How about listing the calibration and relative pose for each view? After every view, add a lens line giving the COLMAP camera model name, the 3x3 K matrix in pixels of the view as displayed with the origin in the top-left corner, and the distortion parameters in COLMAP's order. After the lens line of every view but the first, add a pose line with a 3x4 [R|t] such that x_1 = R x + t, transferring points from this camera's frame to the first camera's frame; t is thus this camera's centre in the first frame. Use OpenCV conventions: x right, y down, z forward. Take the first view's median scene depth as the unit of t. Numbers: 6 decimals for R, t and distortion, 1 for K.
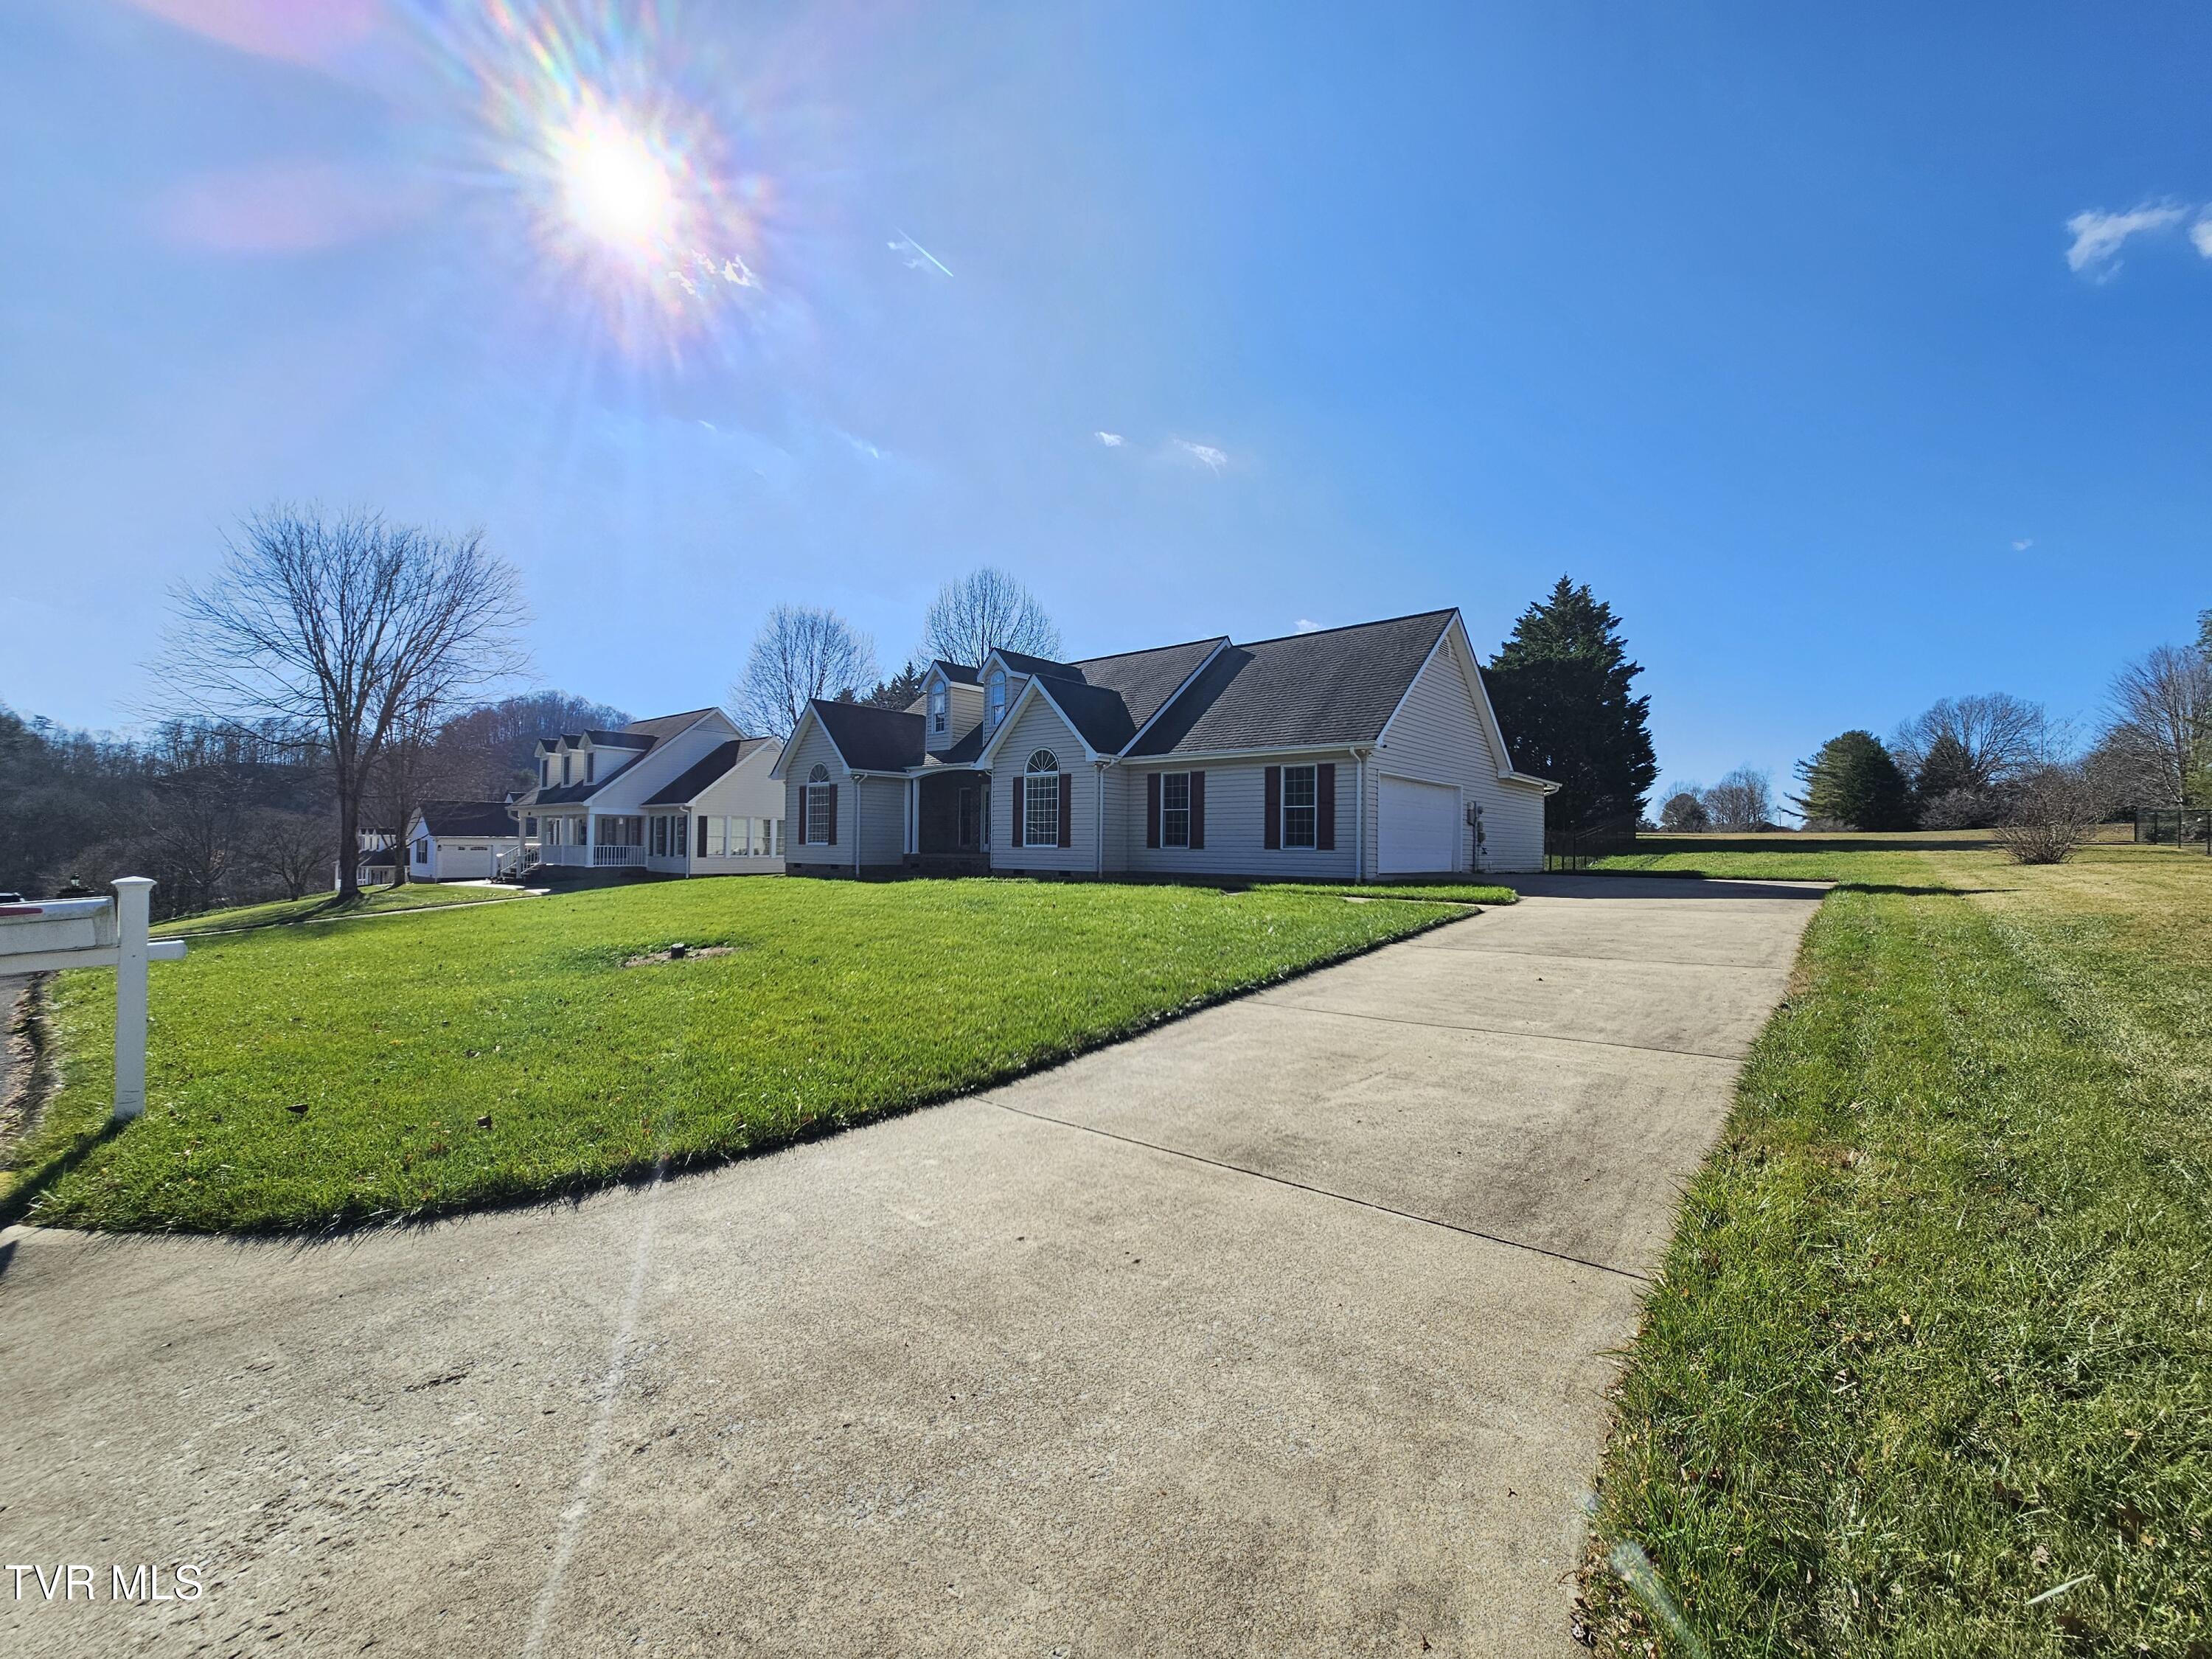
lens RADIAL K [[909.7, 0, 1113.6], [0, 909.7, 833.2], [0, 0, 1]] dist [0.005838, -0.000316]
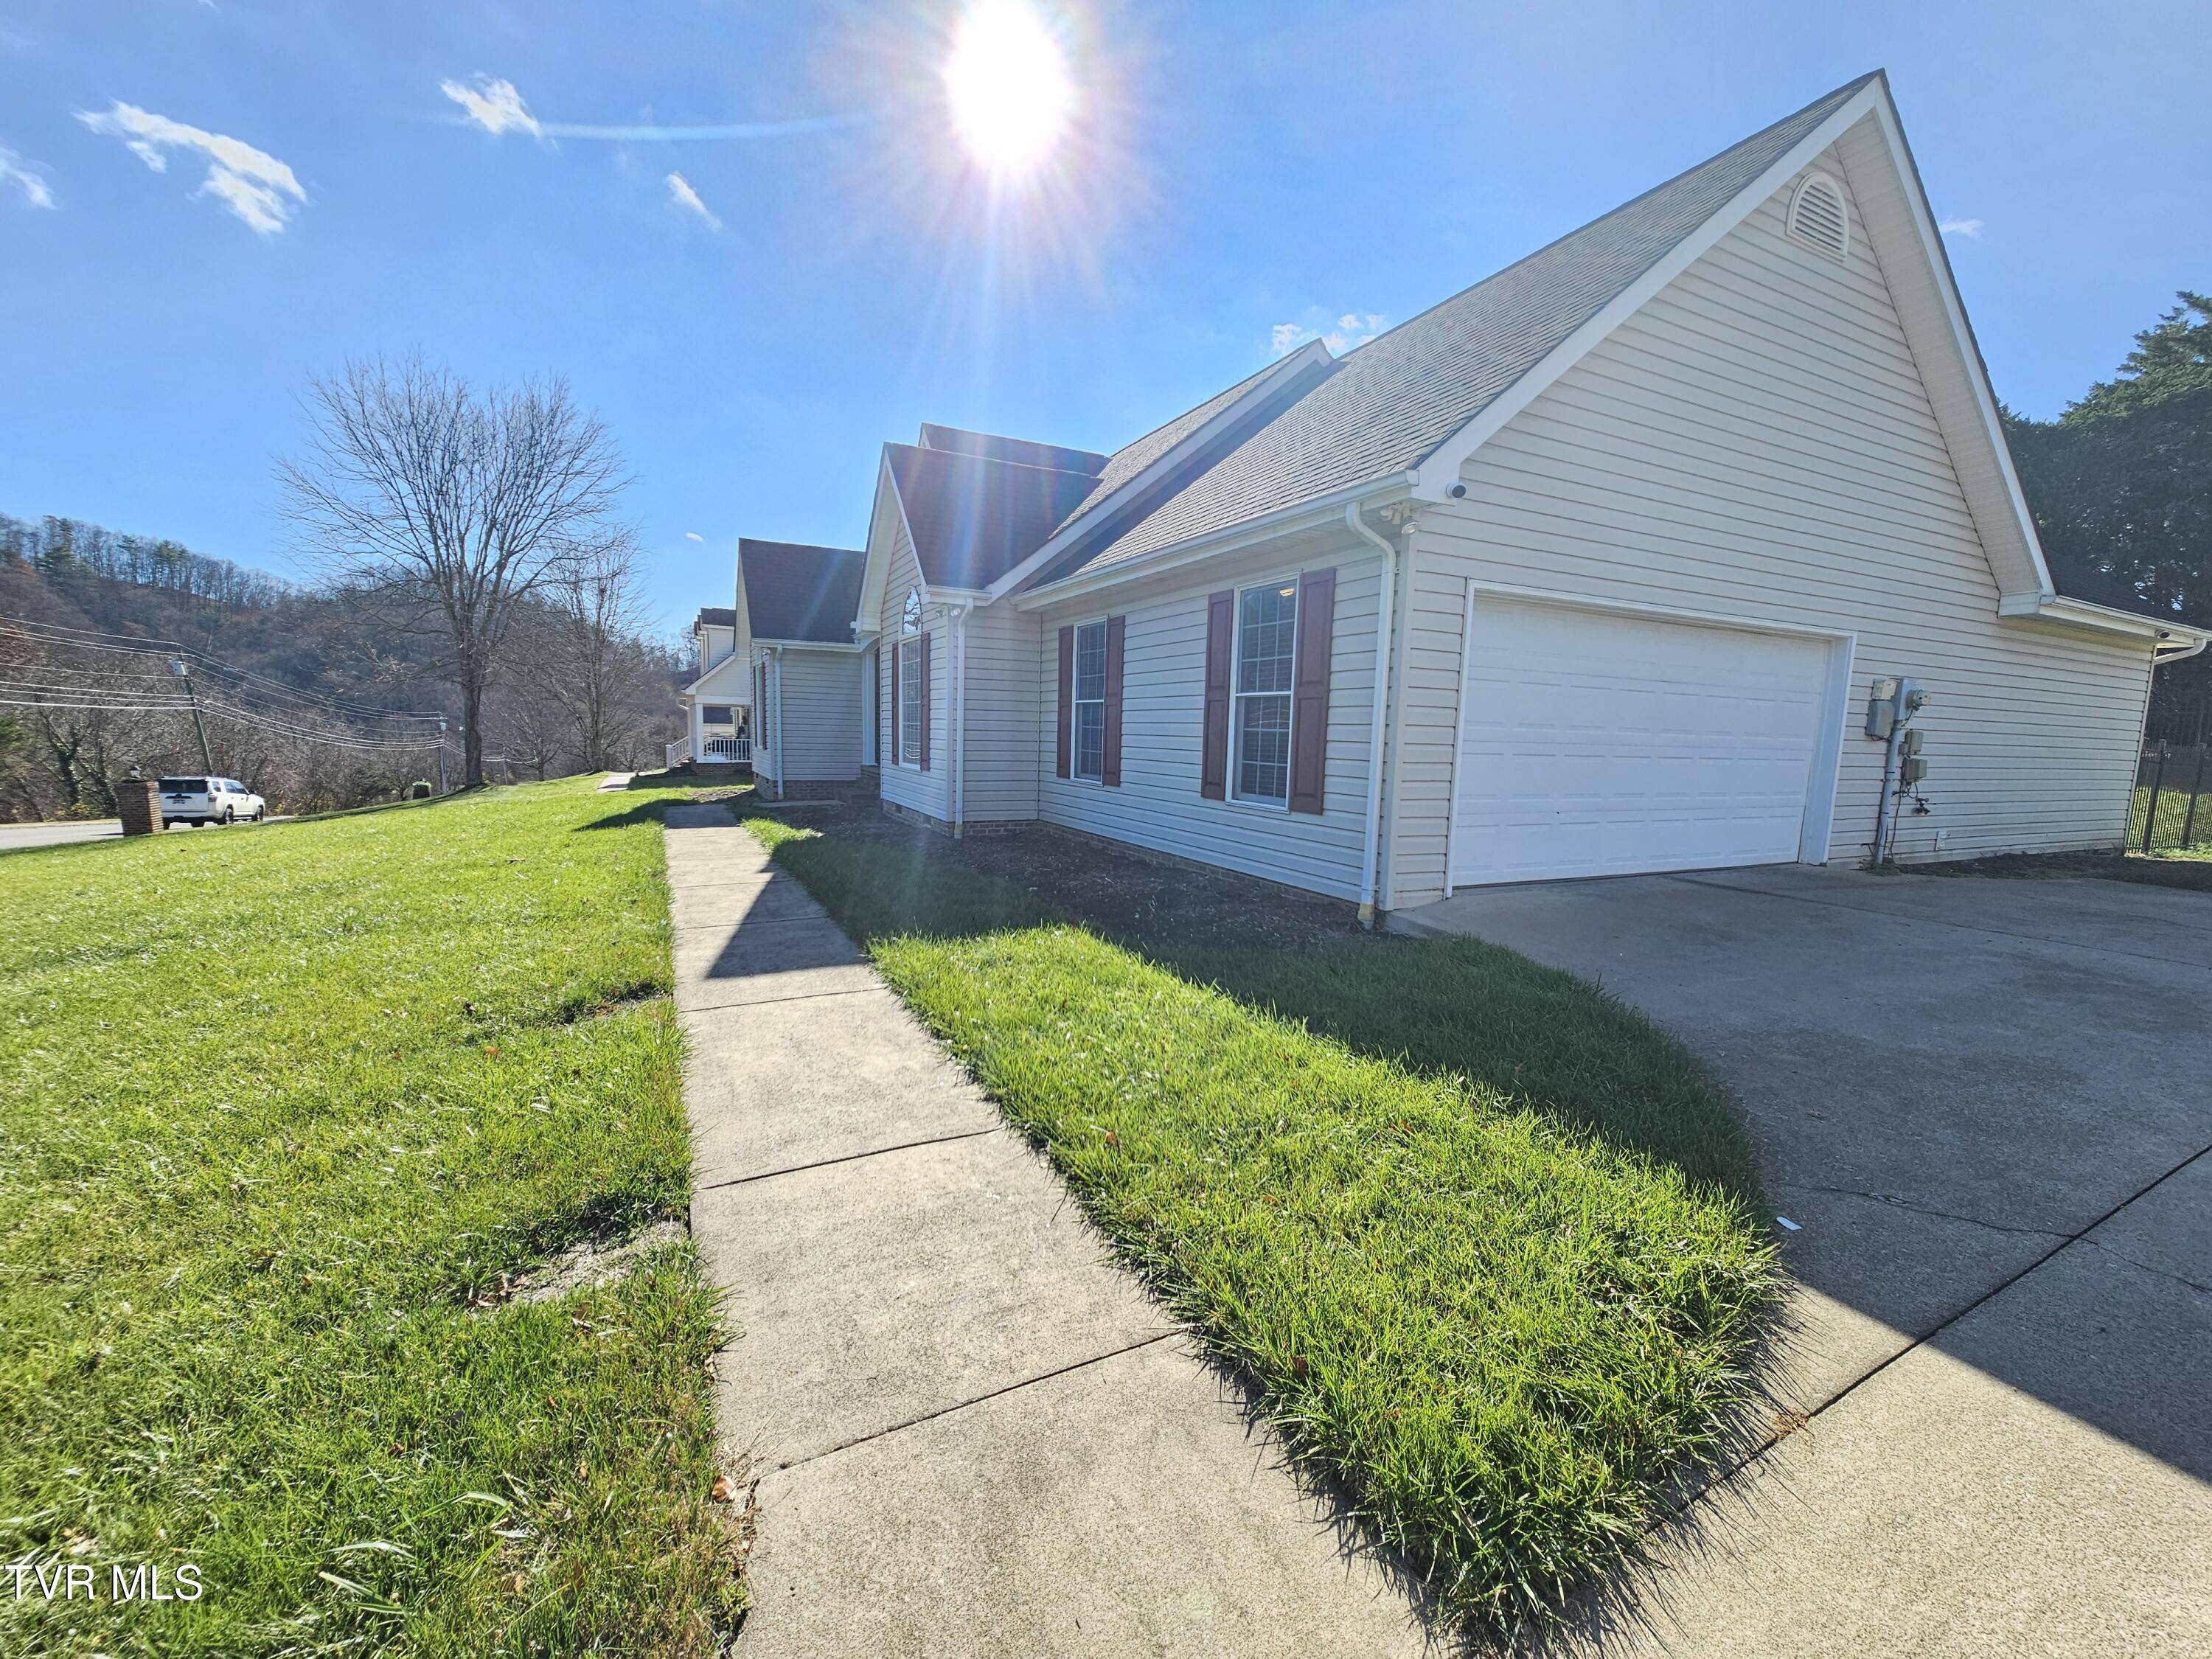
lens RADIAL K [[909.7, 0, 1104.5], [0, 909.7, 831.1], [0, 0, 1]] dist [0.005838, -0.000316]
pose [[0.918608, 0.054945, -0.391331, 0.244856], [-0.006218, 0.992174, 0.124710, -0.016663], [0.395121, -0.112127, 0.911760, 0.515295]]
